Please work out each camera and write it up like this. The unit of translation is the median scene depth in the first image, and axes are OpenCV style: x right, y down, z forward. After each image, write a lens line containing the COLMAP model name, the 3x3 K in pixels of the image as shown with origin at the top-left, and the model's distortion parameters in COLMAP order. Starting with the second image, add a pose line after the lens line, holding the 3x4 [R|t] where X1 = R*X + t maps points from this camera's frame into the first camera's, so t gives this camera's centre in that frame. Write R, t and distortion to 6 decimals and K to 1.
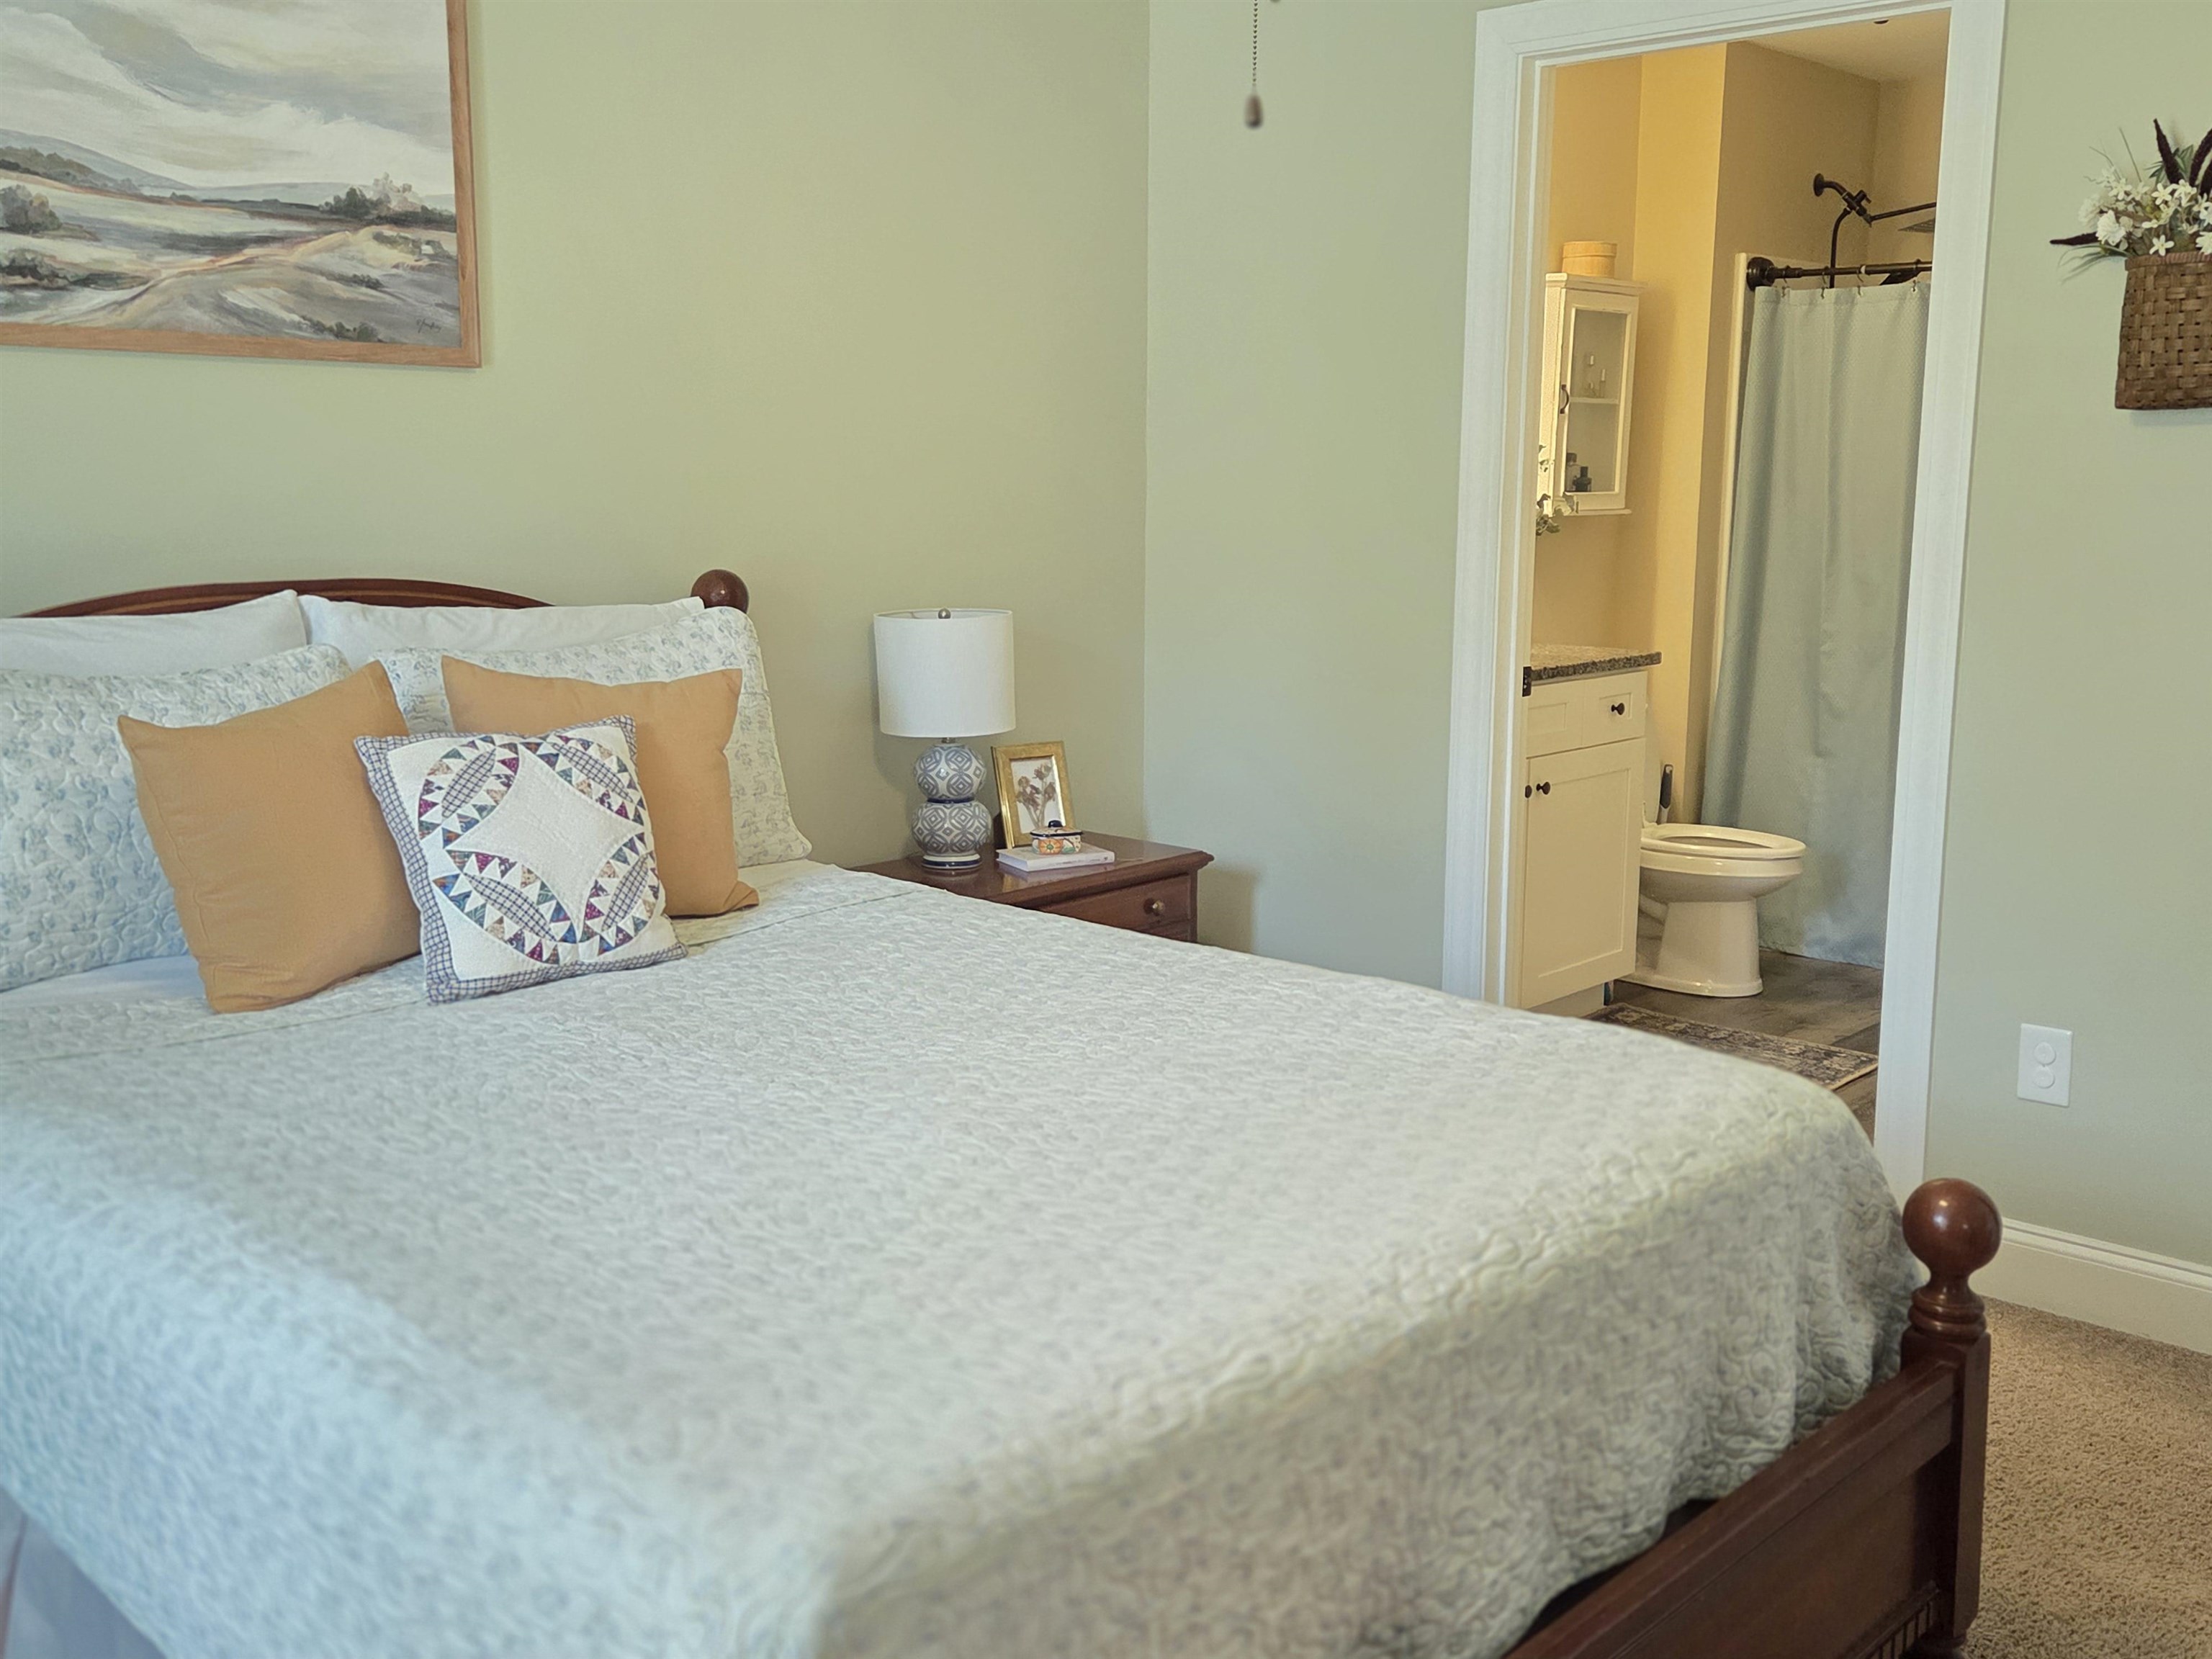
lens RADIAL K [[2140.3, 0, 1120.6], [0, 2140.3, 807.7], [0, 0, 1]] dist [0.098540, -0.113866]
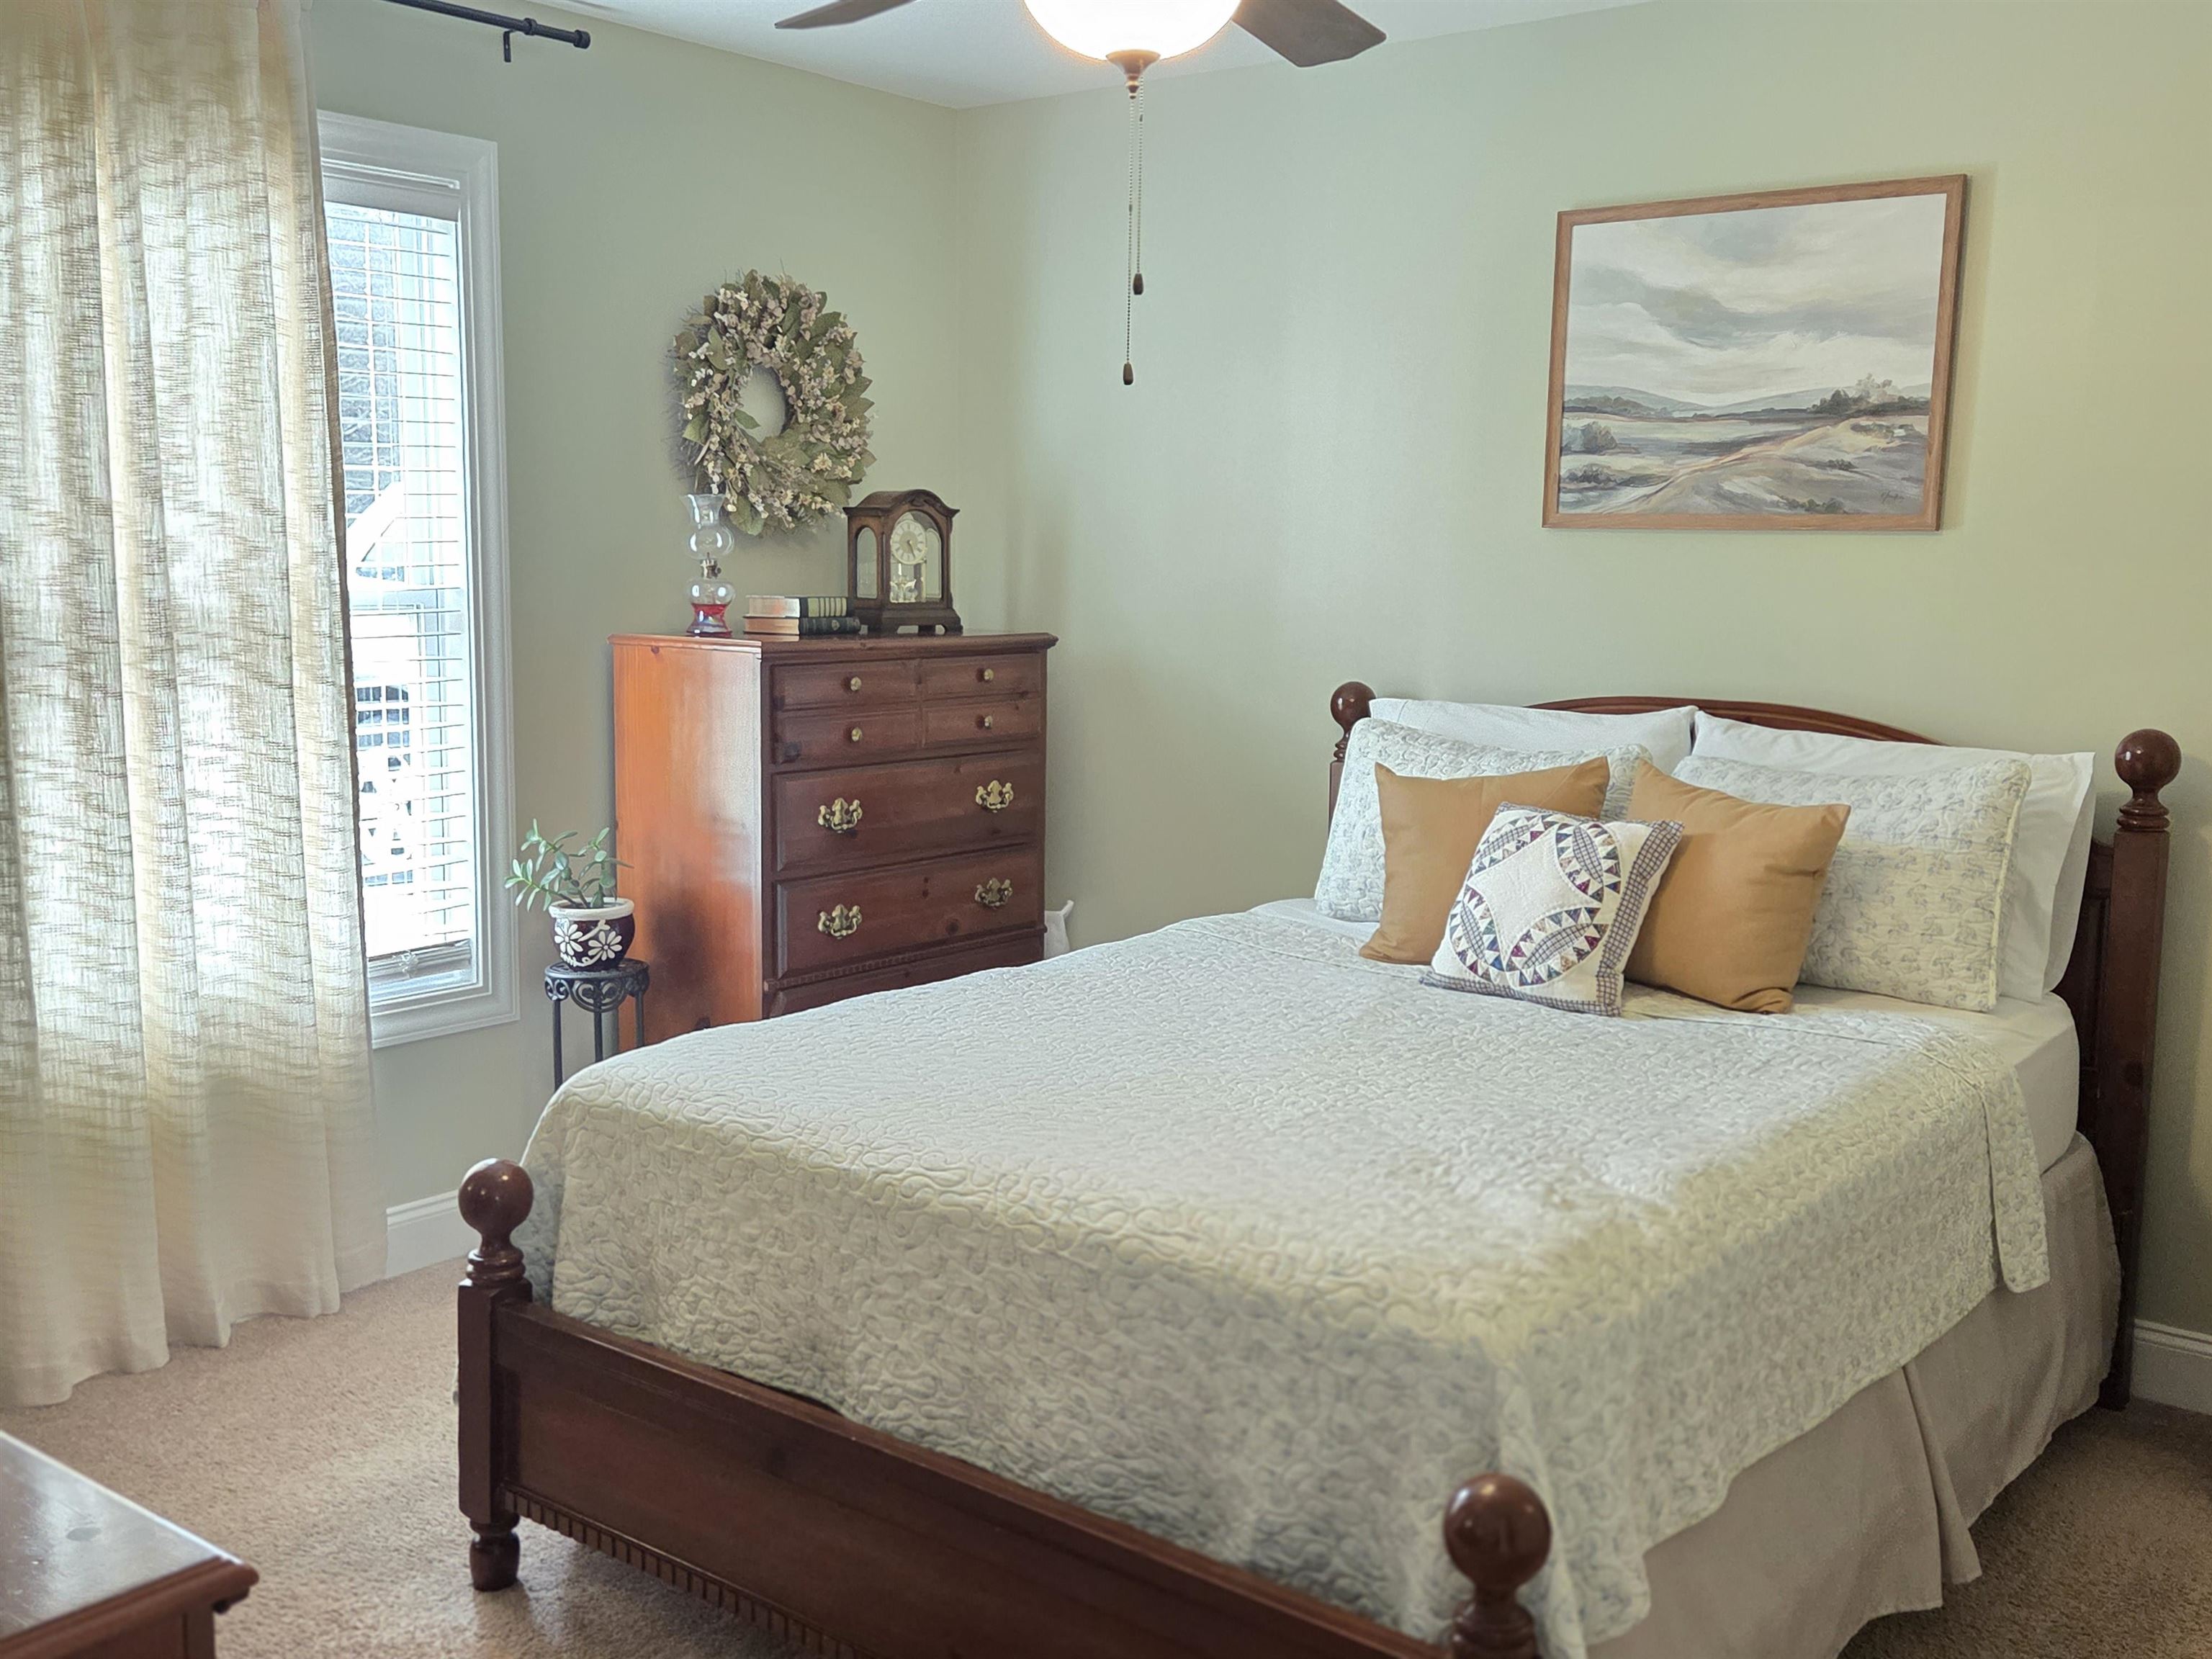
lens RADIAL K [[2102.4, 0, 1067.2], [0, 2102.4, 834.8], [0, 0, 1]] dist [0.059431, -0.000068]
pose [[0.064354, 0.131115, -0.989276, 0.956865], [-0.175411, 0.977383, 0.118128, -0.119531], [0.982390, 0.165928, 0.085898, 0.581603]]
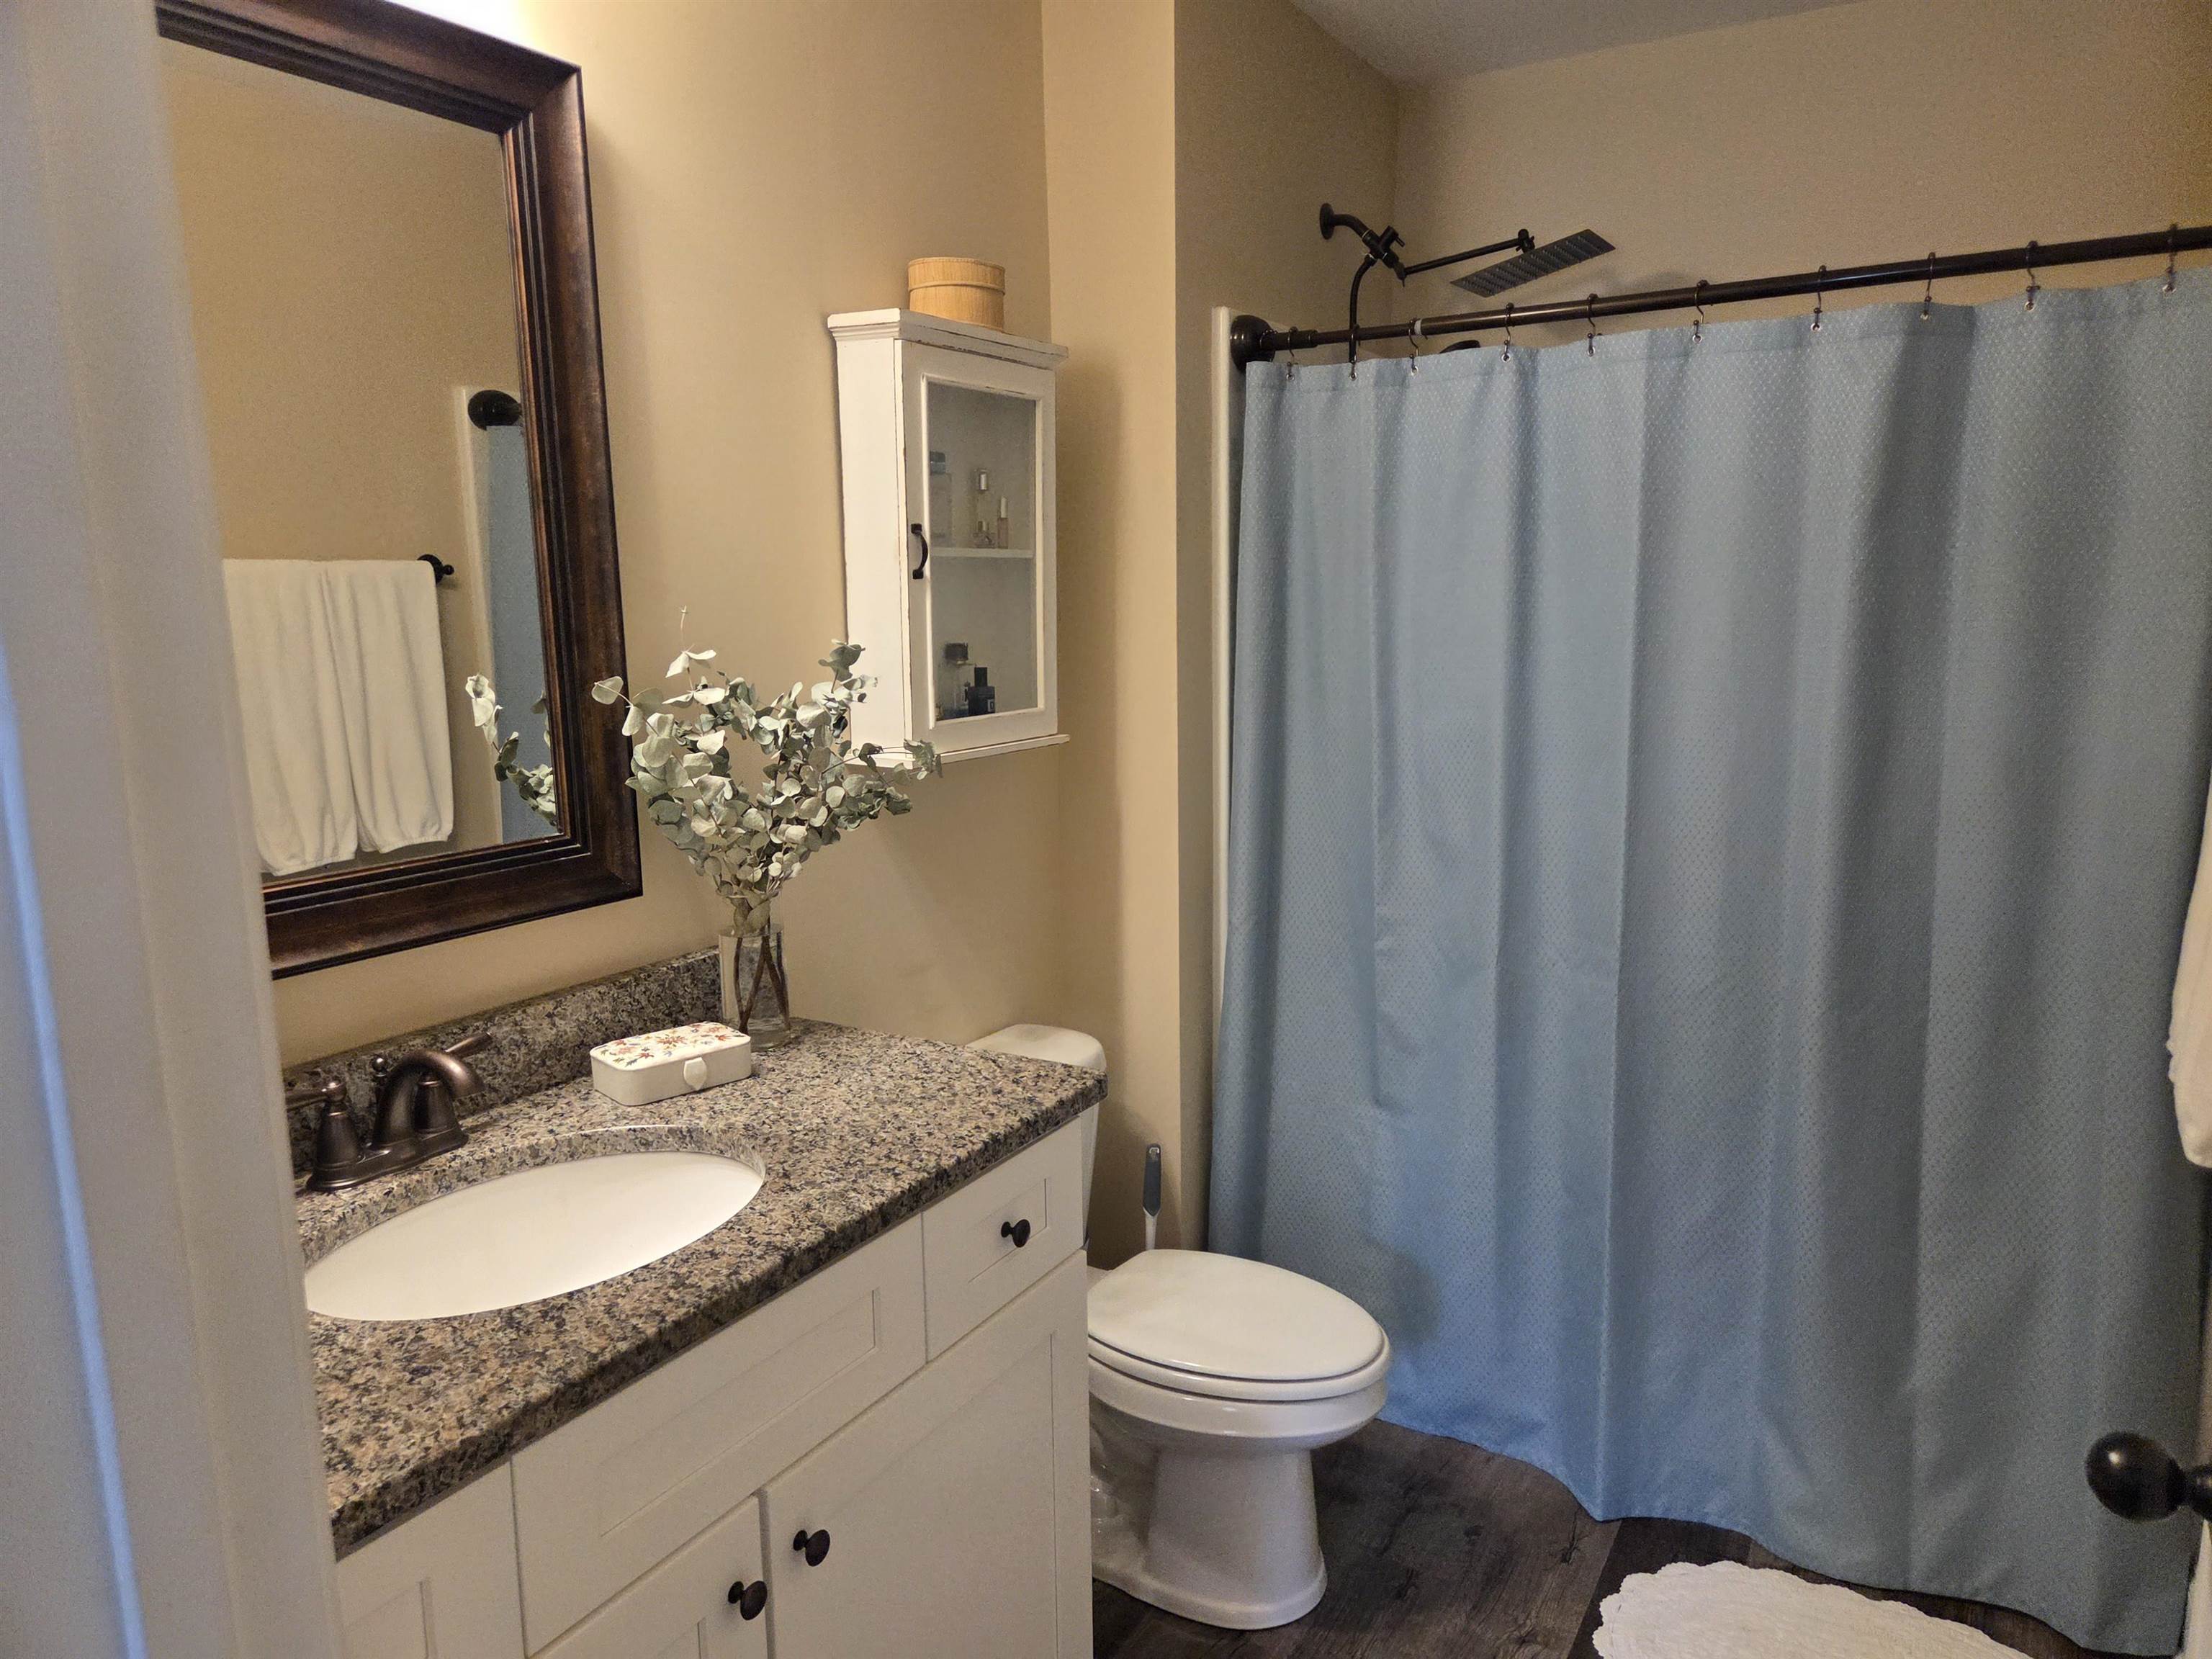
lens RADIAL K [[1468.7, 0, 1126.3], [0, 1468.7, 849.2], [0, 0, 1]] dist [0.094415, -0.082998]
pose [[0.978744, -0.055436, 0.197452, 0.356433], [0.051766, 0.998378, 0.023703, -0.241693], [-0.198445, -0.012978, 0.980026, 1.248483]]
